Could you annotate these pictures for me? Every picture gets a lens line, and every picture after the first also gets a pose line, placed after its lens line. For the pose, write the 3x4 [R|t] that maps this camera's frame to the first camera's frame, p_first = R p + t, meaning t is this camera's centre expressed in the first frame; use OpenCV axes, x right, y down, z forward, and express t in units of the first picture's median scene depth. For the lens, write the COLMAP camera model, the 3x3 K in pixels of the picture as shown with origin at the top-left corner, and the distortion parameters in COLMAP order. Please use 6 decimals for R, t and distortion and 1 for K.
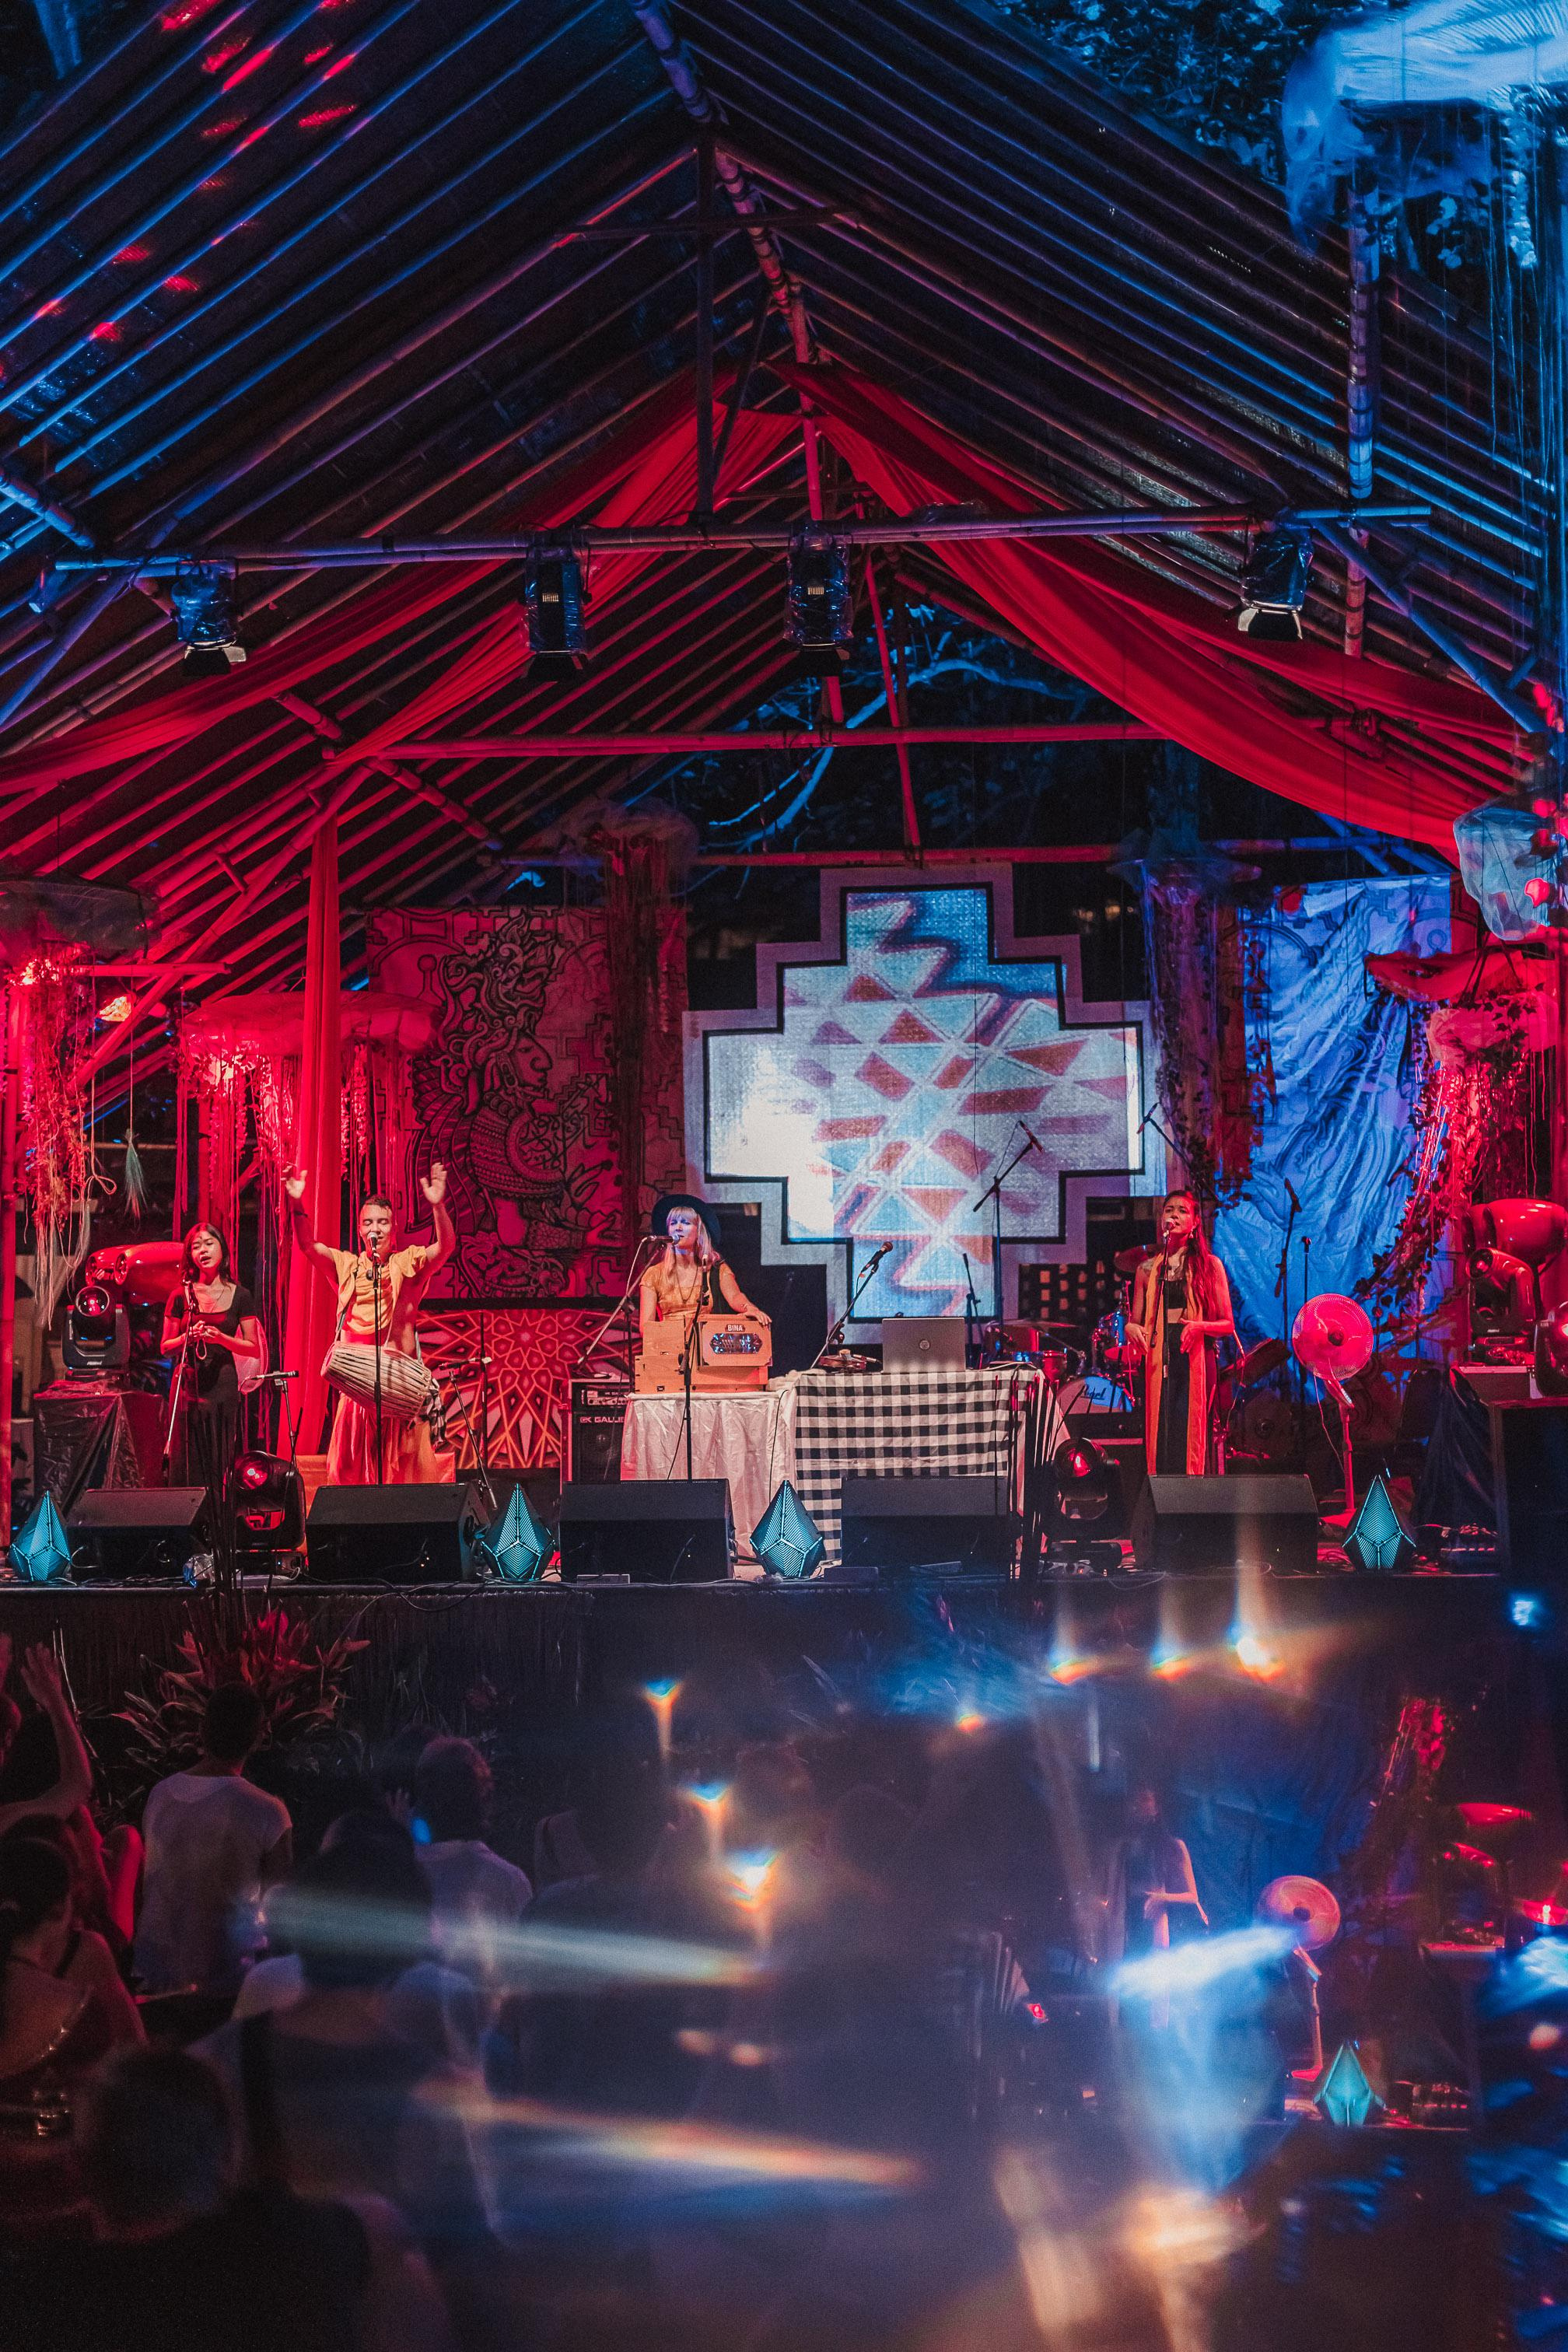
lens RADIAL K [[3372.4, 0, 767.6], [0, 3372.4, 1196.2], [0, 0, 1]] dist [0.008254, -0.021845]
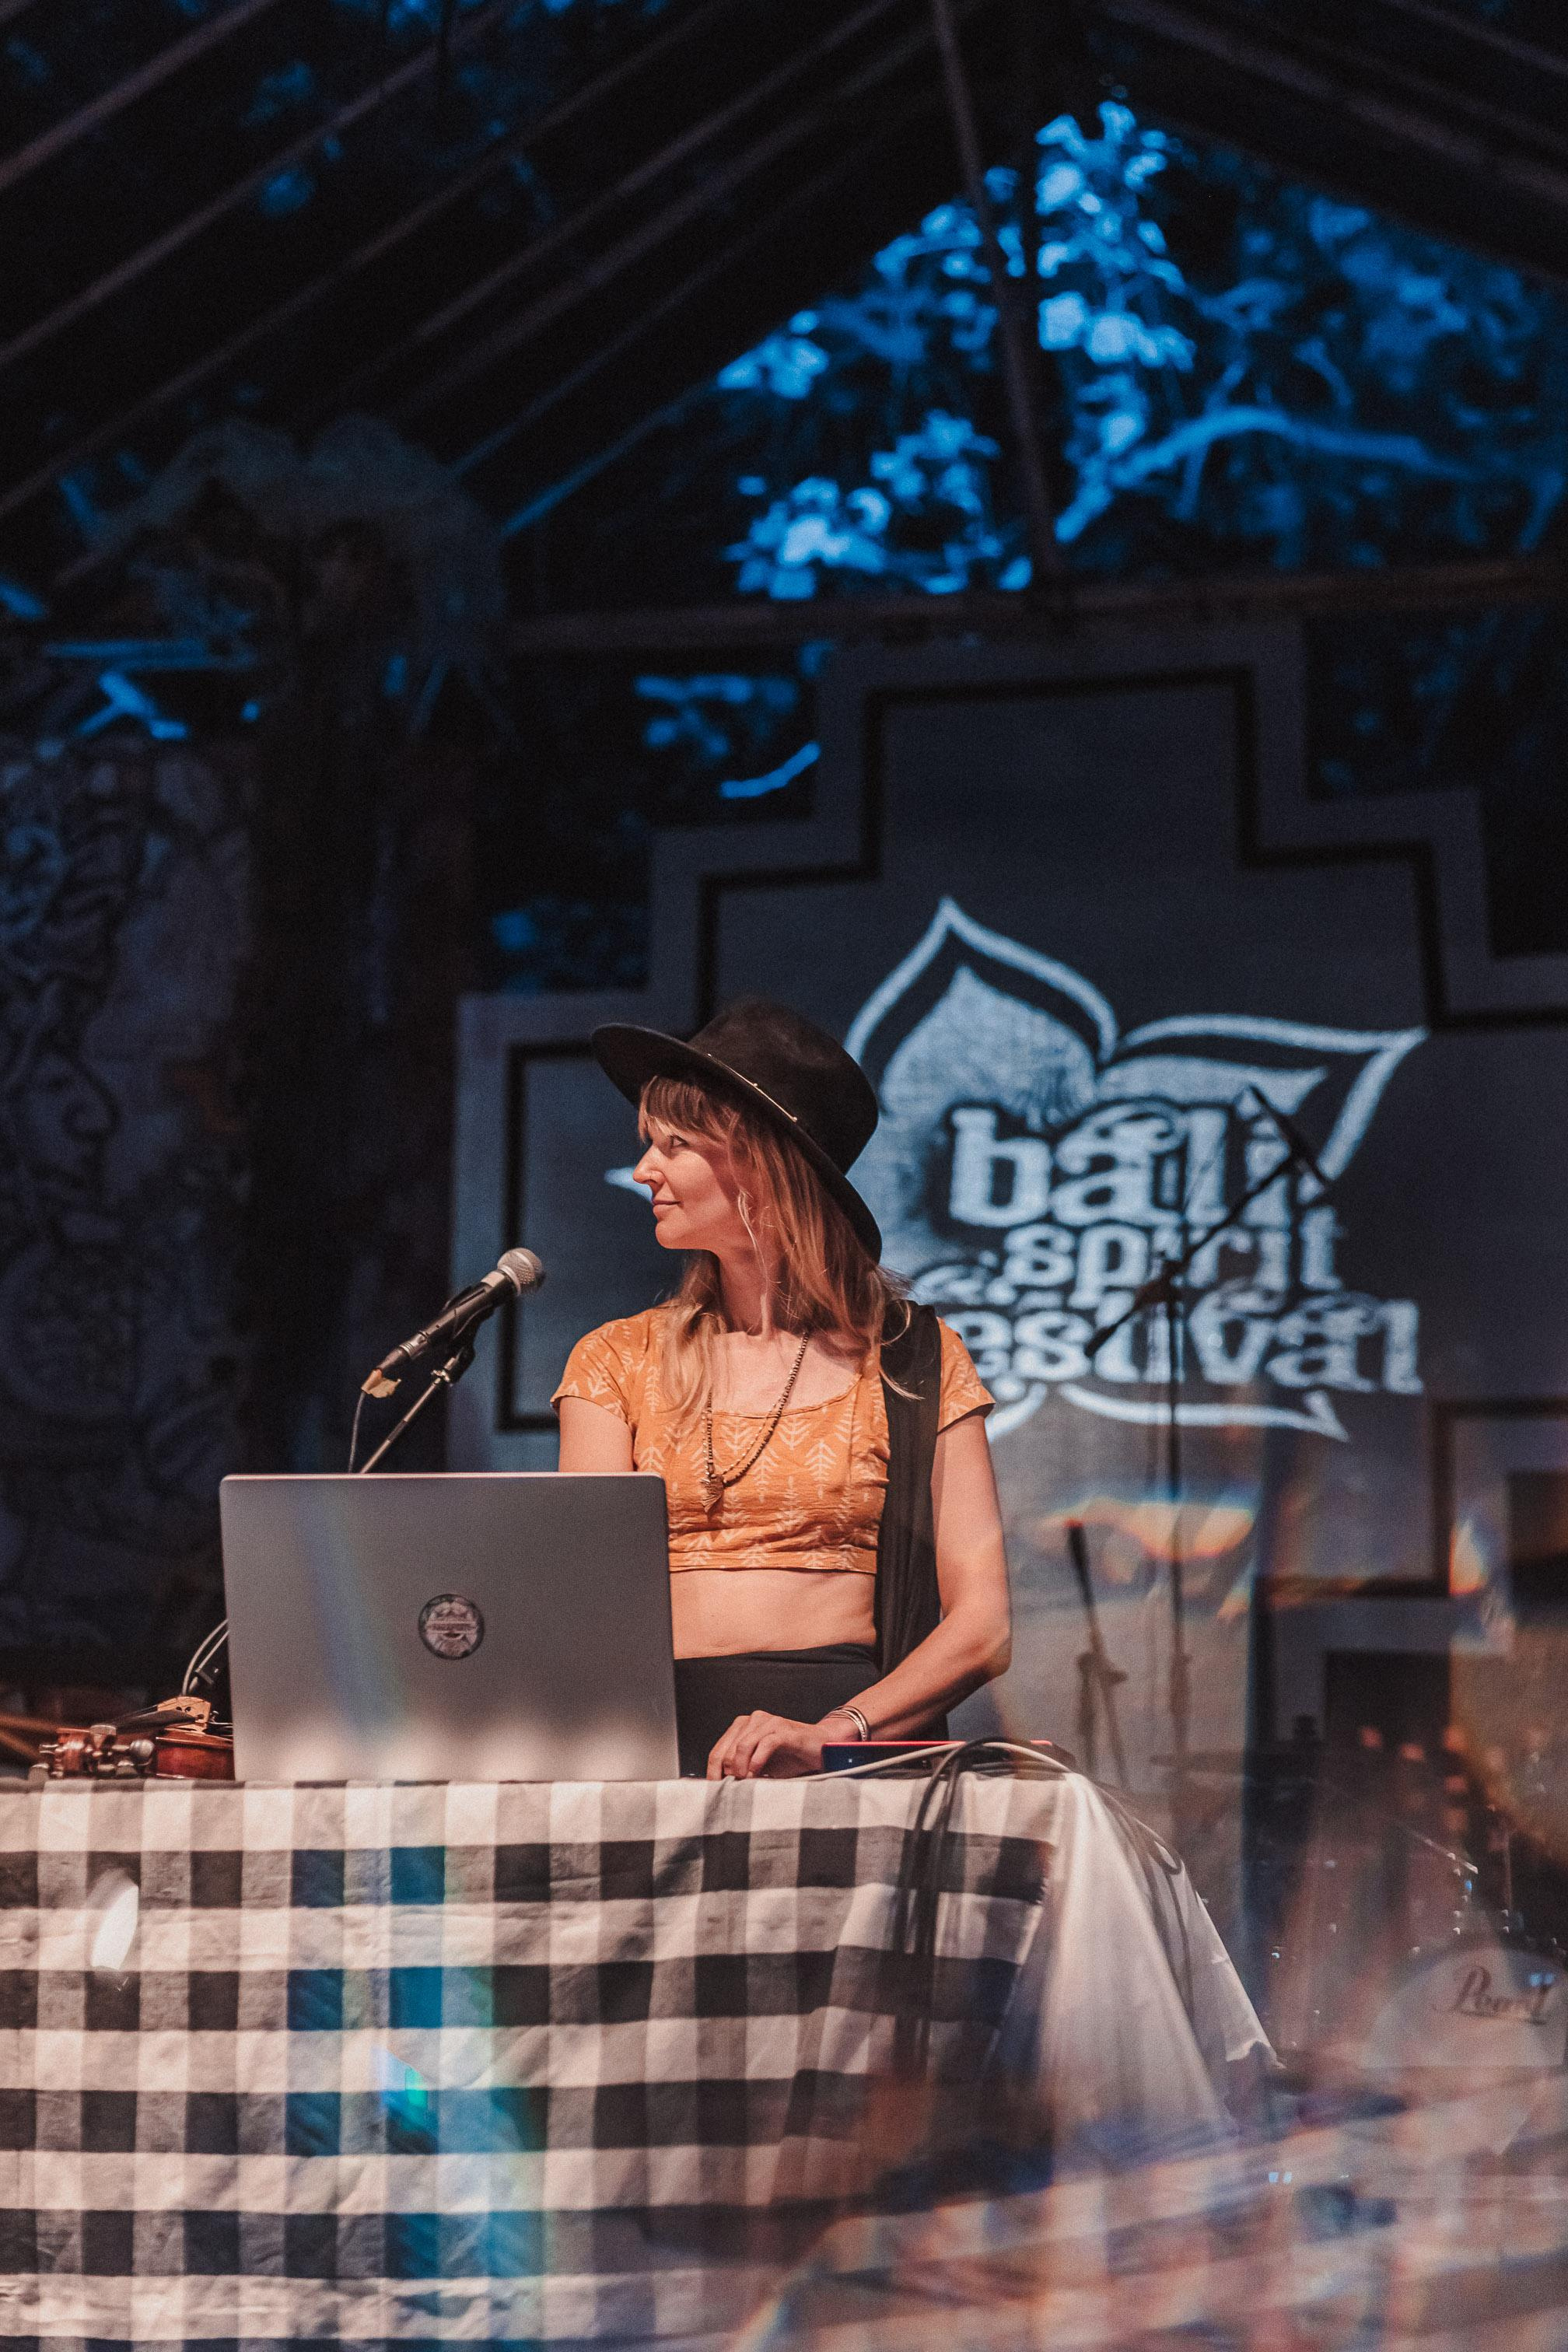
lens RADIAL K [[4048.1, 0, 786.8], [0, 4048.1, 1012.1], [0, 0, 1]] dist [0.020974, -0.126148]
pose [[0.995103, 0.001909, -0.098827, 0.062230], [-0.020947, 0.981178, -0.191964, 0.038528], [0.096601, 0.193094, 0.976413, 0.570537]]
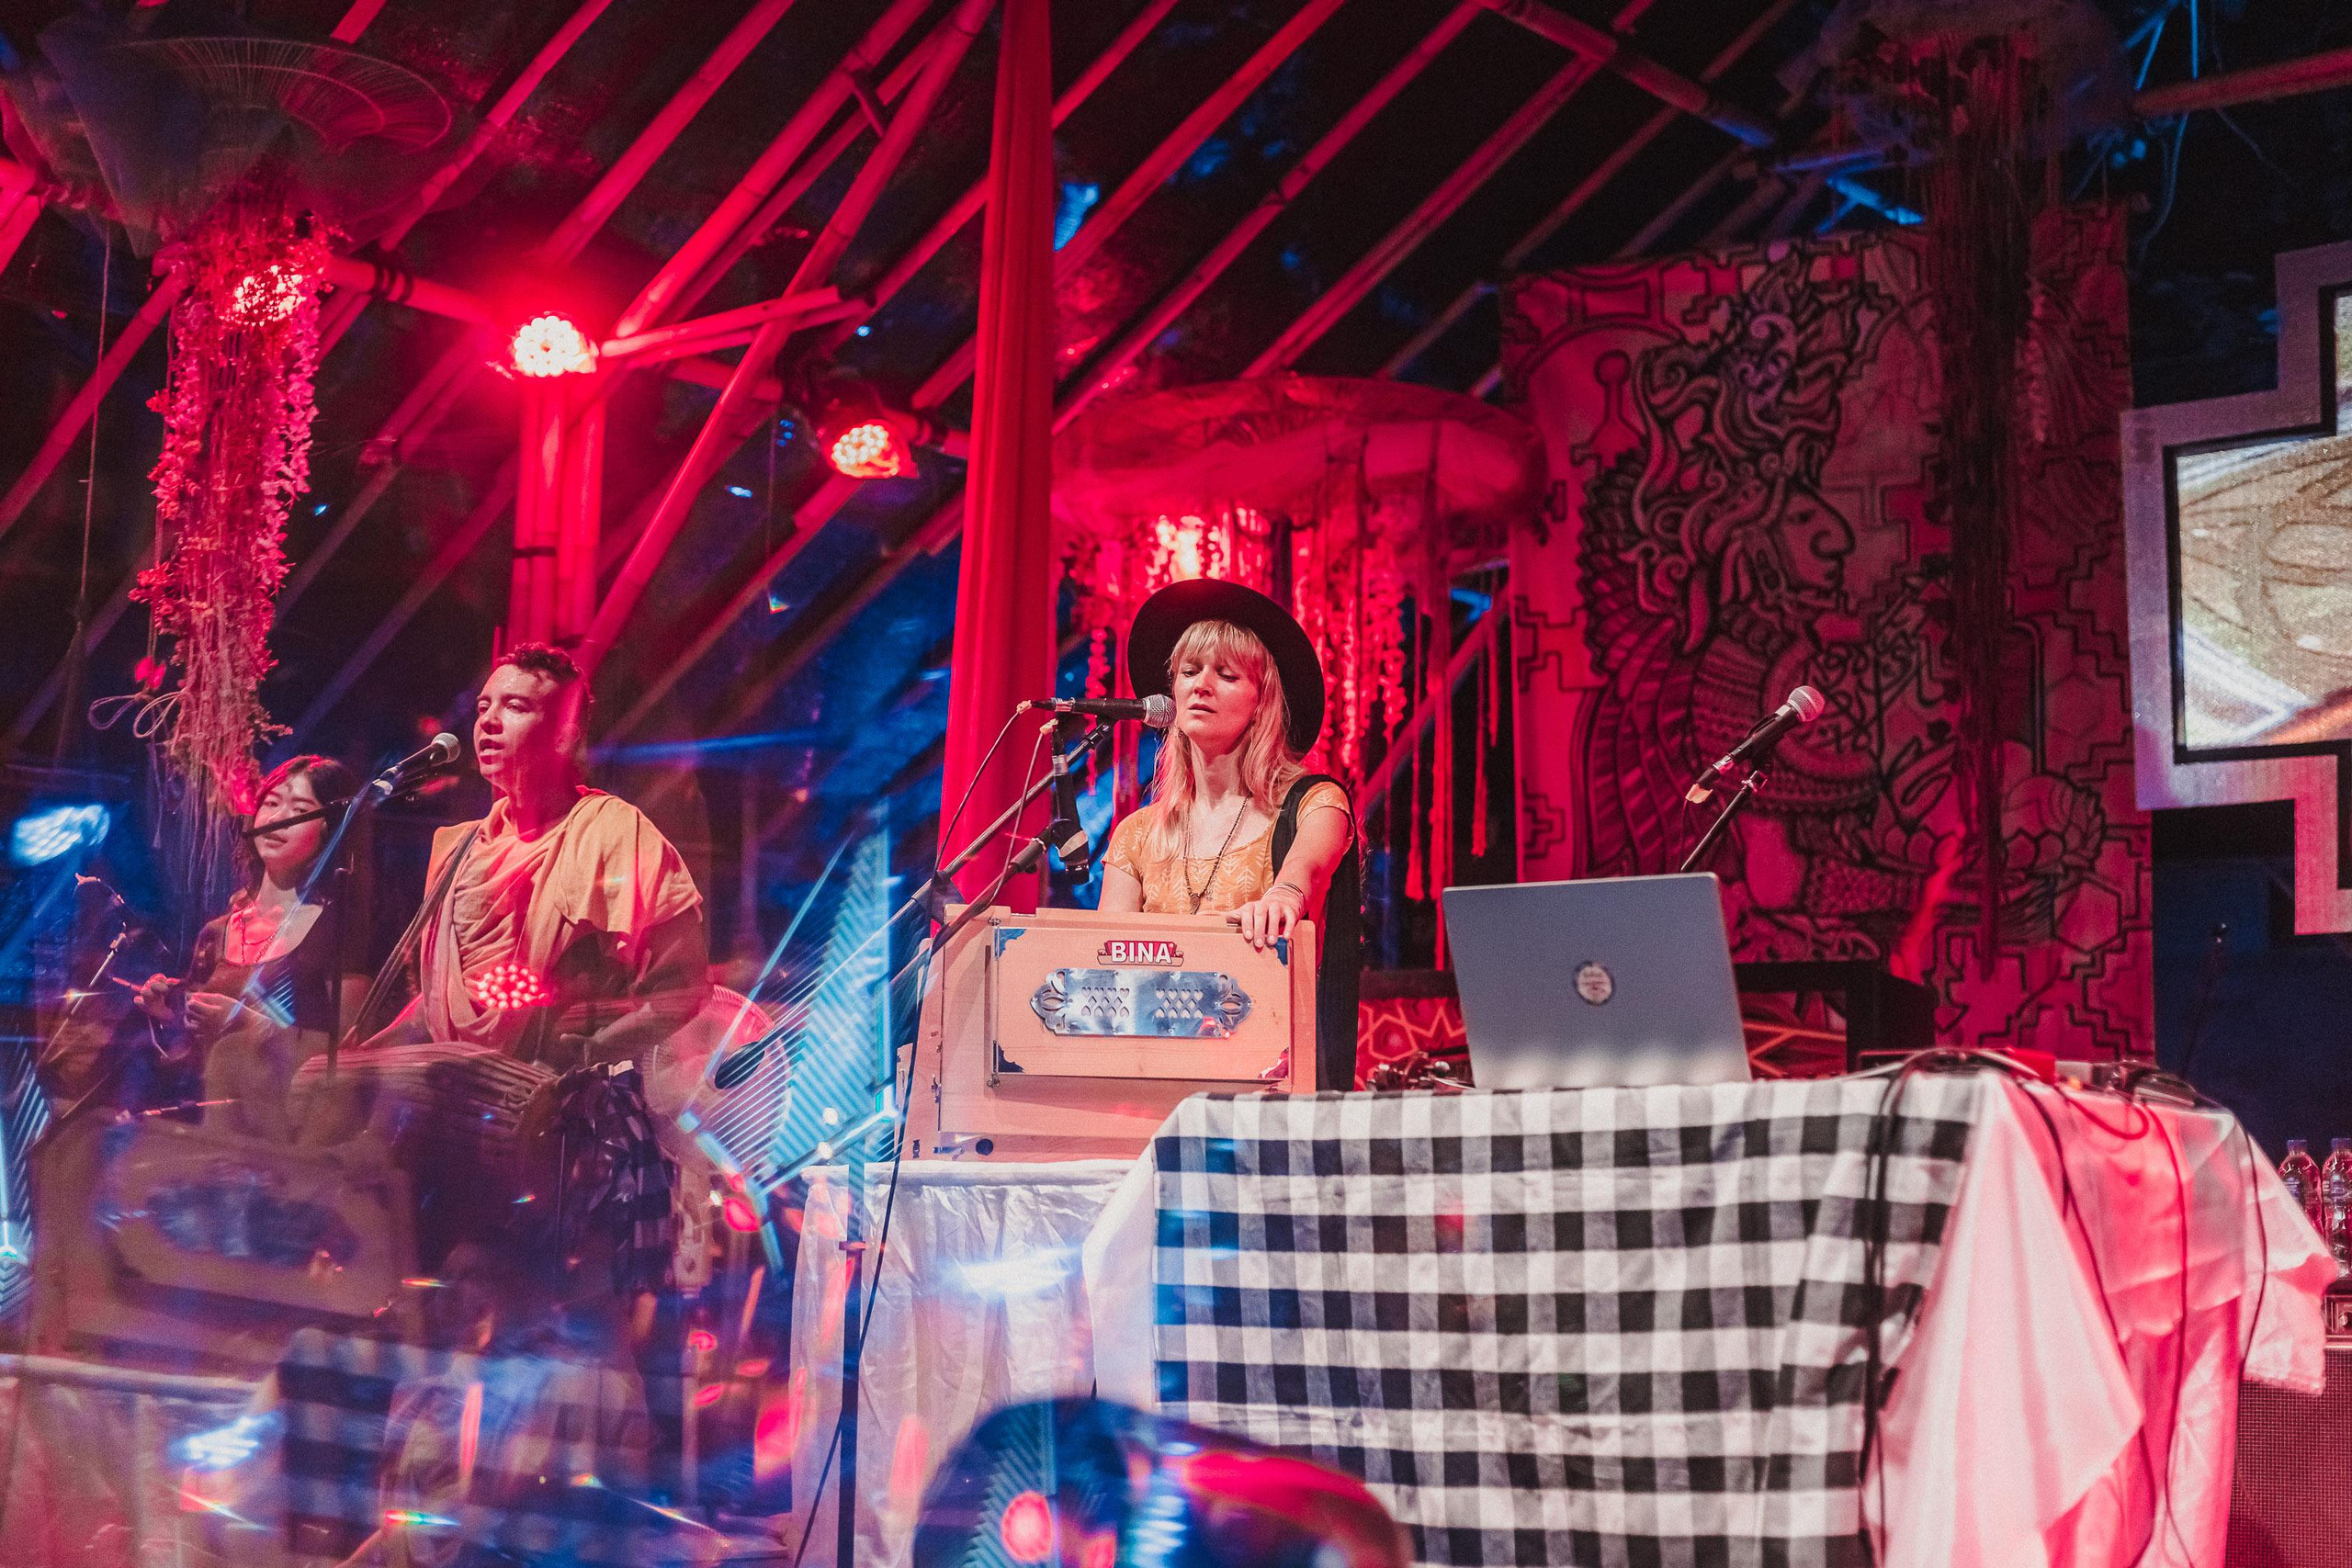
lens RADIAL K [[3380.5, 0, 1176.0], [0, 3380.5, 784.0], [0, 0, 1]] dist [0.004038, -0.010232]
pose [[0.850748, -0.049164, -0.523269, 0.114654], [0.009913, 0.996939, -0.077551, 0.035429], [0.525480, 0.060789, 0.848632, 0.551234]]
